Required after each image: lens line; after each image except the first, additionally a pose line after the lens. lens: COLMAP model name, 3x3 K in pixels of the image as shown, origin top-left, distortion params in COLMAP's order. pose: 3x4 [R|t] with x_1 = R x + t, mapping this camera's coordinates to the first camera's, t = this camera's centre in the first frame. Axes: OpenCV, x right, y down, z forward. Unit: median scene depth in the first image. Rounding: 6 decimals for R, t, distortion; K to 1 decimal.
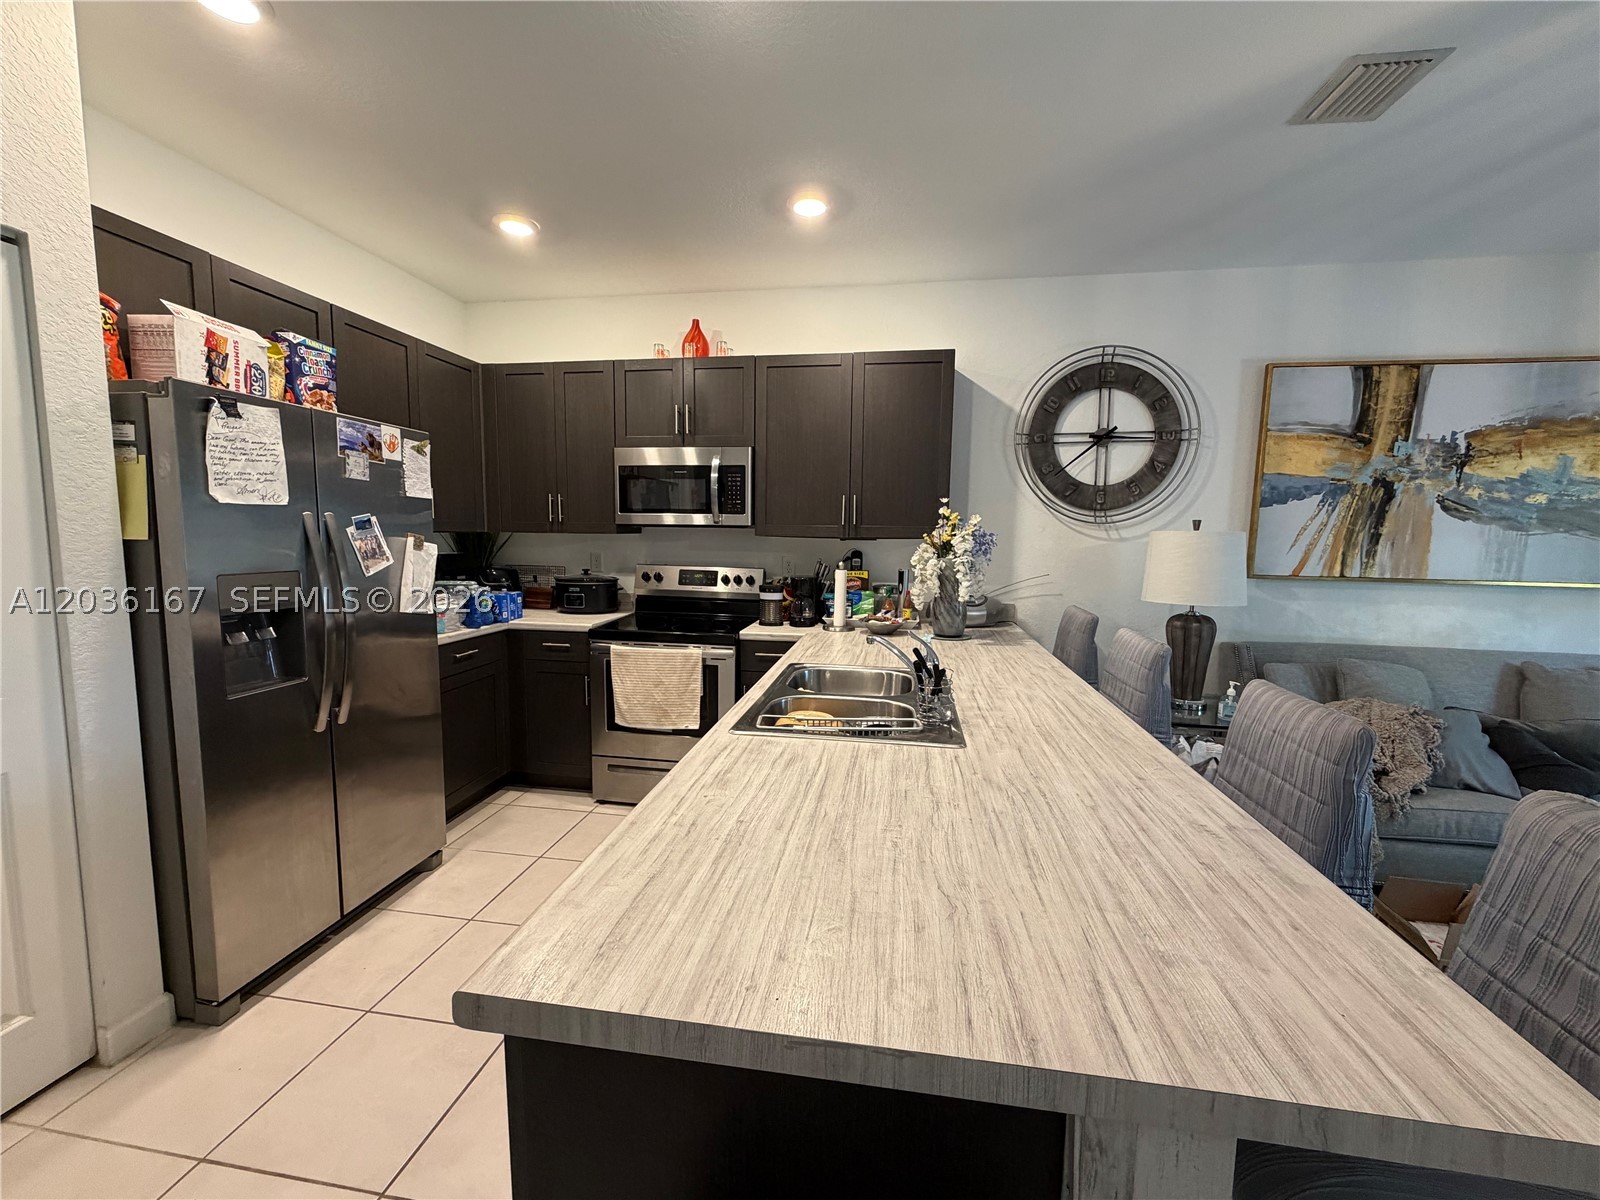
lens RADIAL K [[640.0, 0, 797.7], [0, 640.0, 599.5], [0, 0, 1]] dist [-0.000455, 0.000316]
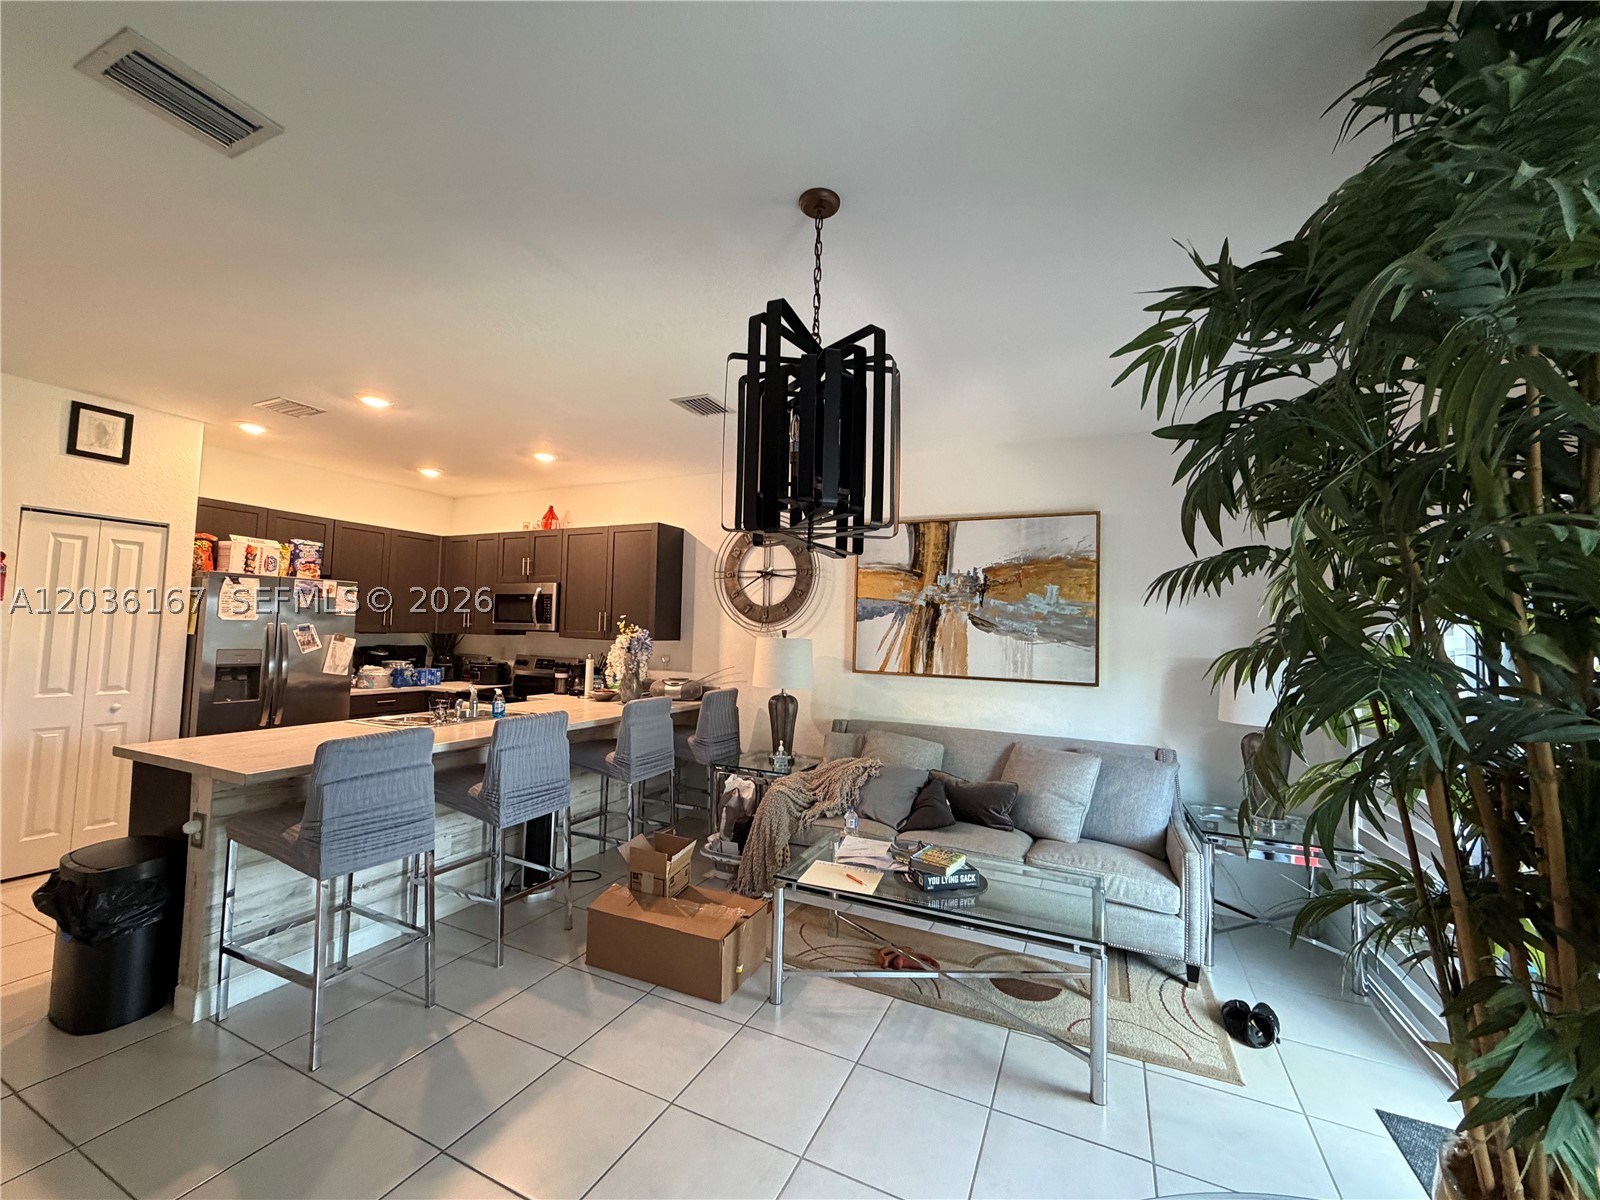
lens RADIAL K [[640.0, 0, 798.2], [0, 640.0, 599.8], [0, 0, 1]] dist [-0.000455, 0.000316]
pose [[0.959518, -0.003401, -0.281627, 1.041705], [-0.041926, 0.987061, -0.154765, 0.032514], [0.278510, 0.160307, 0.946960, -0.387631]]
